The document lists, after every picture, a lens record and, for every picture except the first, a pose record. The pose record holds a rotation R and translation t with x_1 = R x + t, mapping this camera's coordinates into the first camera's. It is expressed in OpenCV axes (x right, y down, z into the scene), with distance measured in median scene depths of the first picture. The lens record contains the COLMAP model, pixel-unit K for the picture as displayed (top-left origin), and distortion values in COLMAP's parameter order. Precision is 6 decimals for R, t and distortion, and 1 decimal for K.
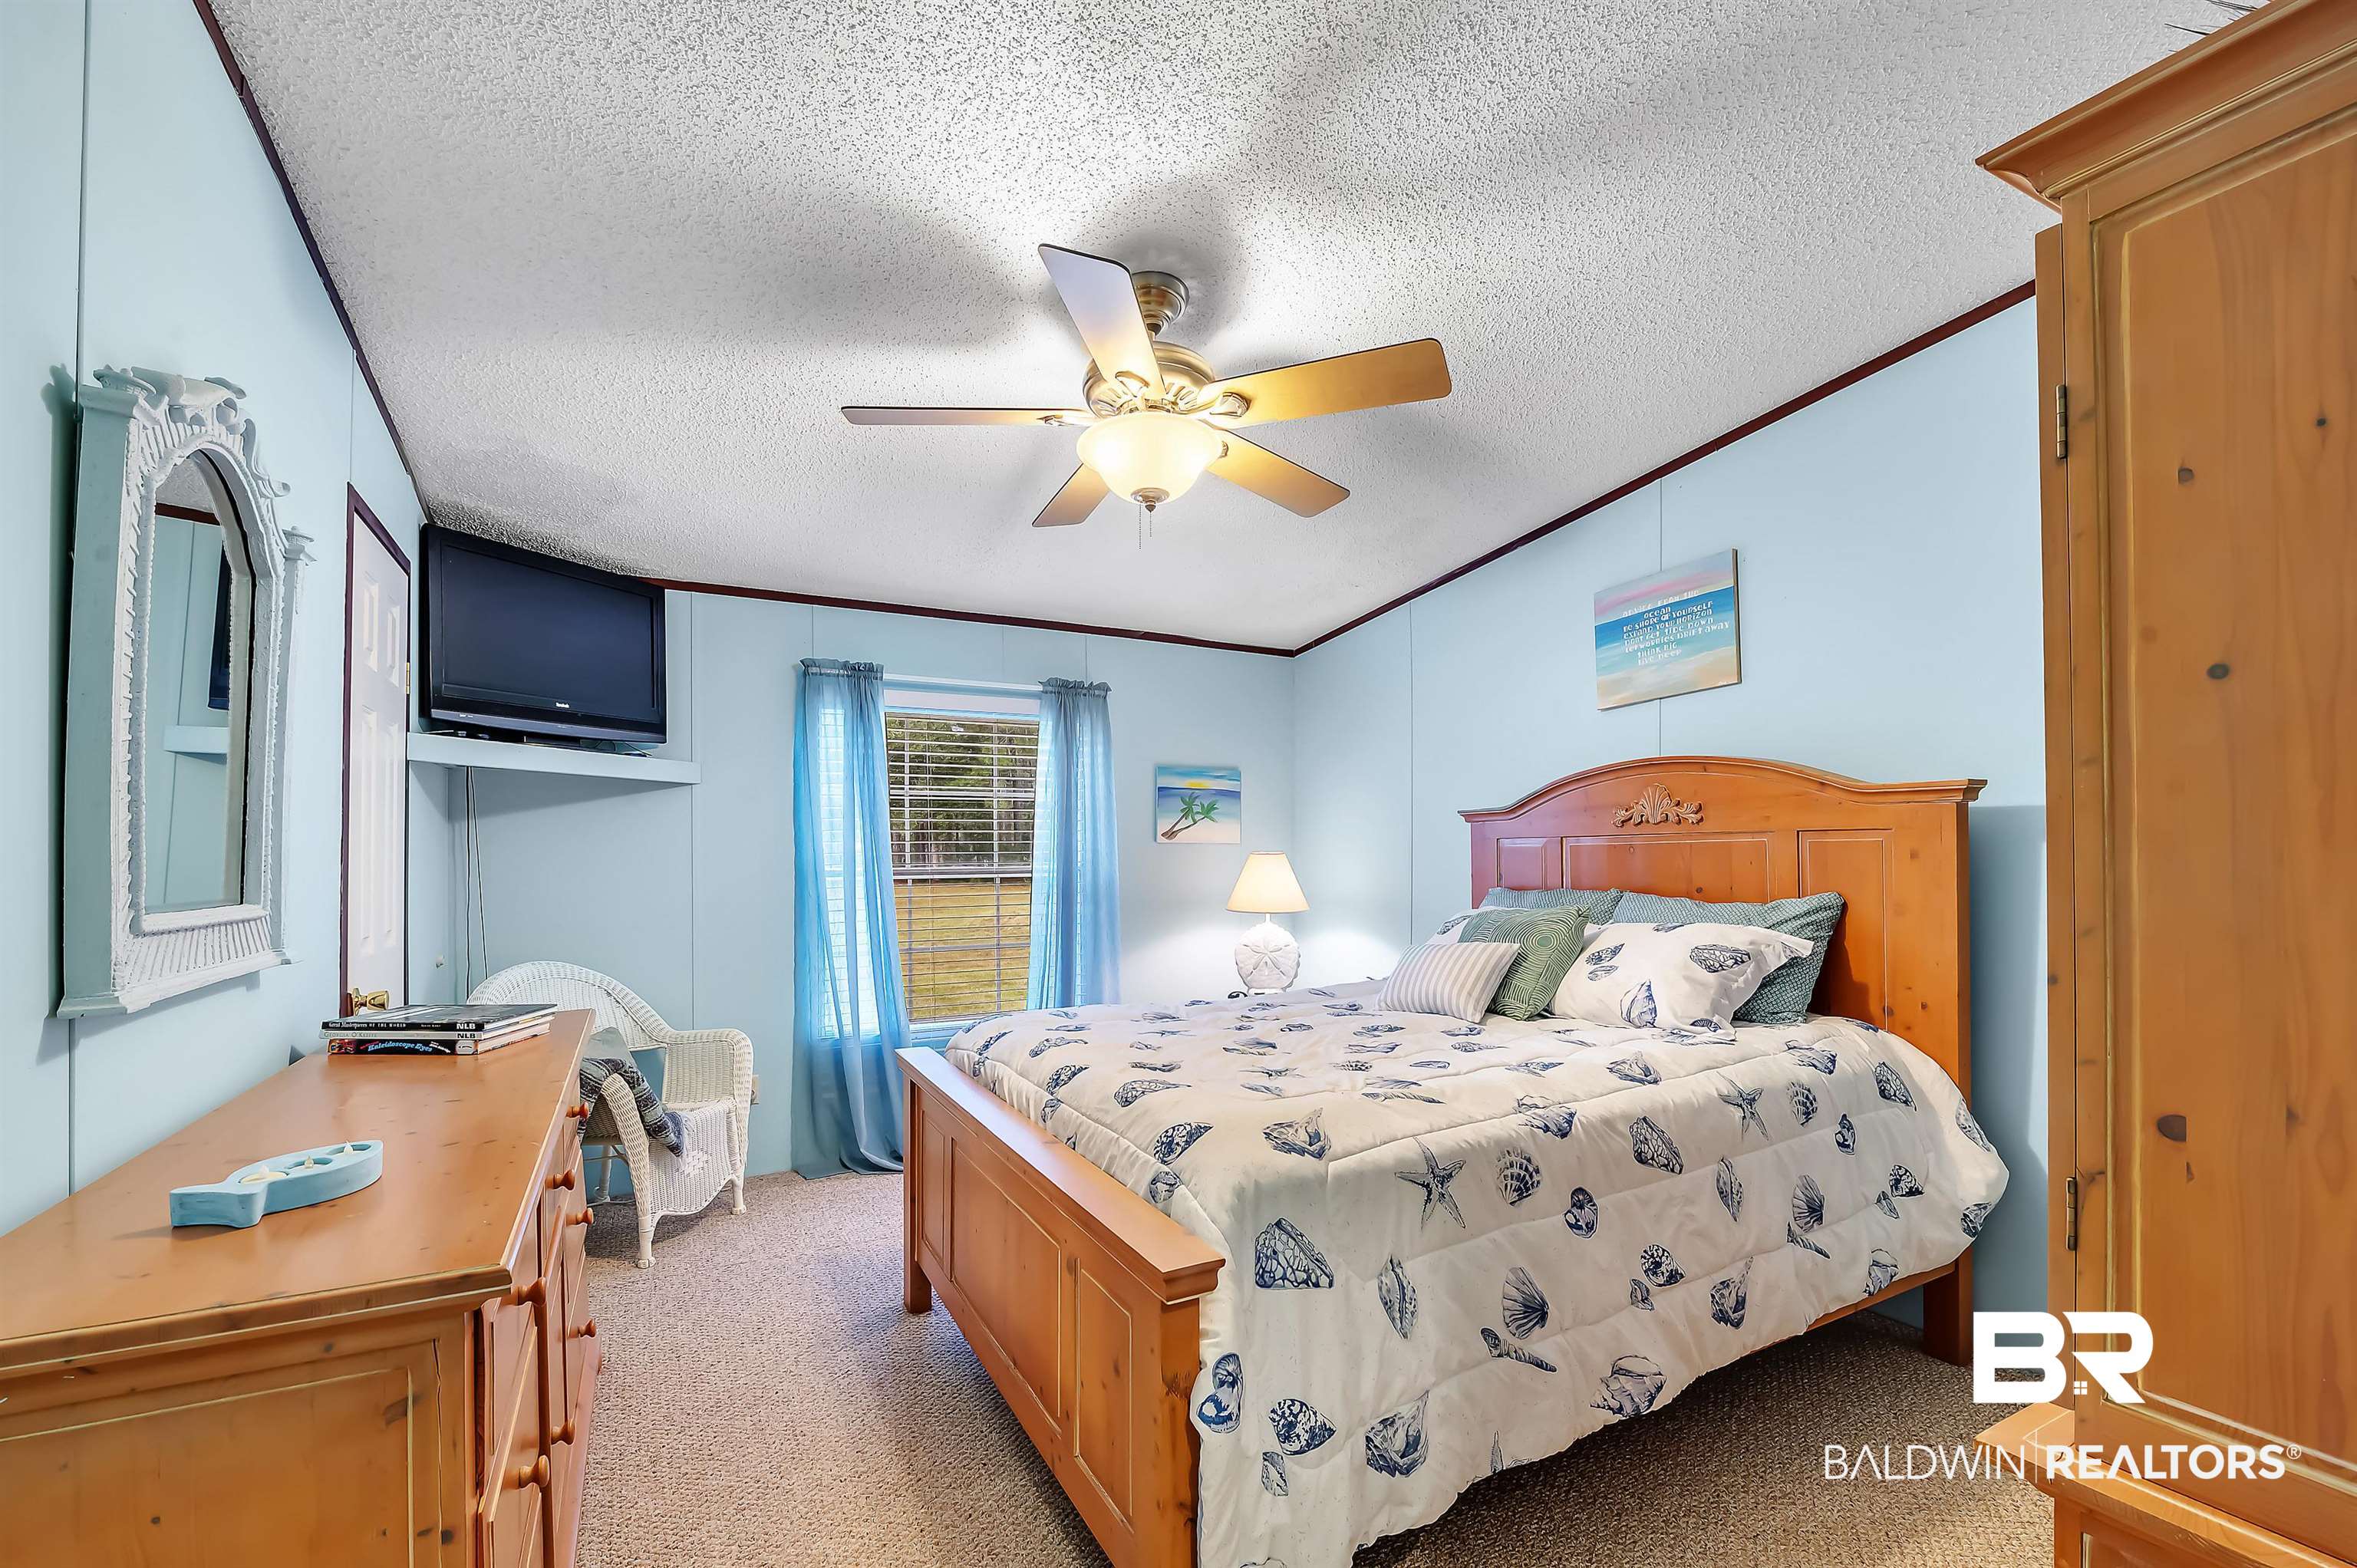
lens RADIAL K [[1005.3, 0, 1188.0], [0, 1005.3, 860.3], [0, 0, 1]] dist [-0.009001, 0.000314]
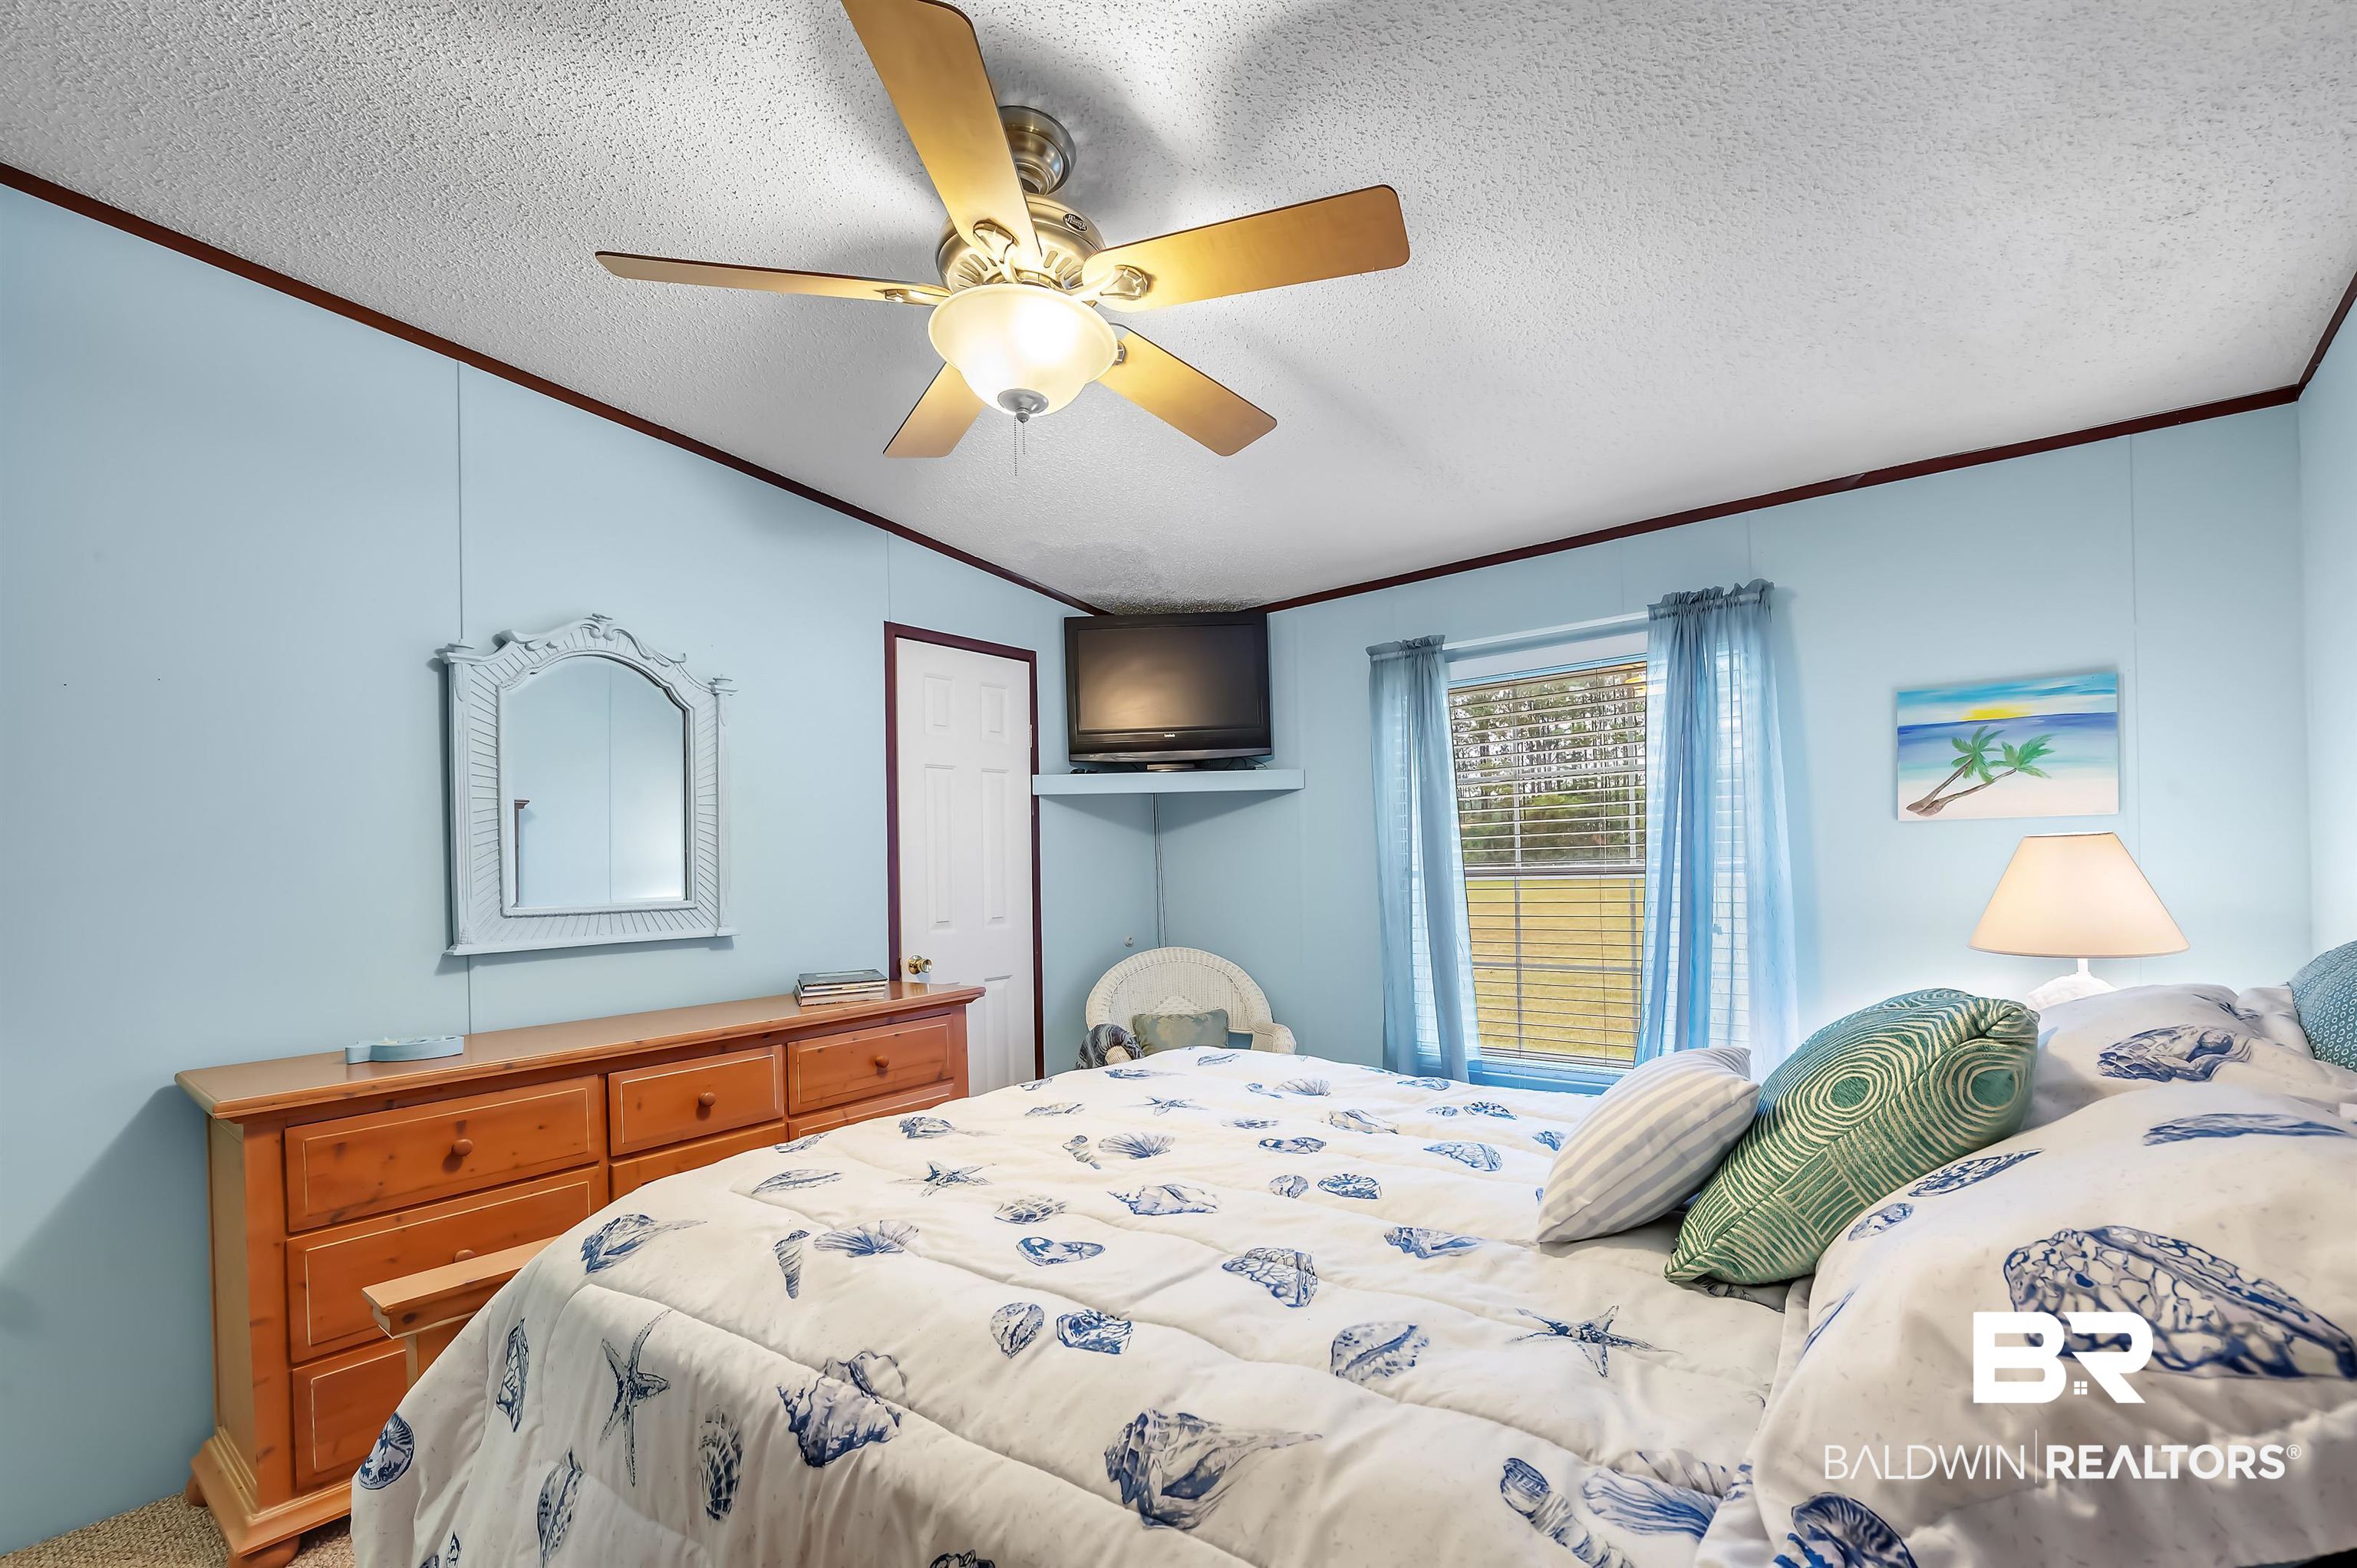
lens RADIAL K [[1005.3, 0, 1188.0], [0, 1005.3, 860.3], [0, 0, 1]] dist [-0.009001, 0.000314]
pose [[0.394642, -0.006940, -0.918809, 0.372866], [0.018835, 0.999822, 0.000538, -0.002984], [0.918642, -0.017518, 0.394703, 0.414175]]
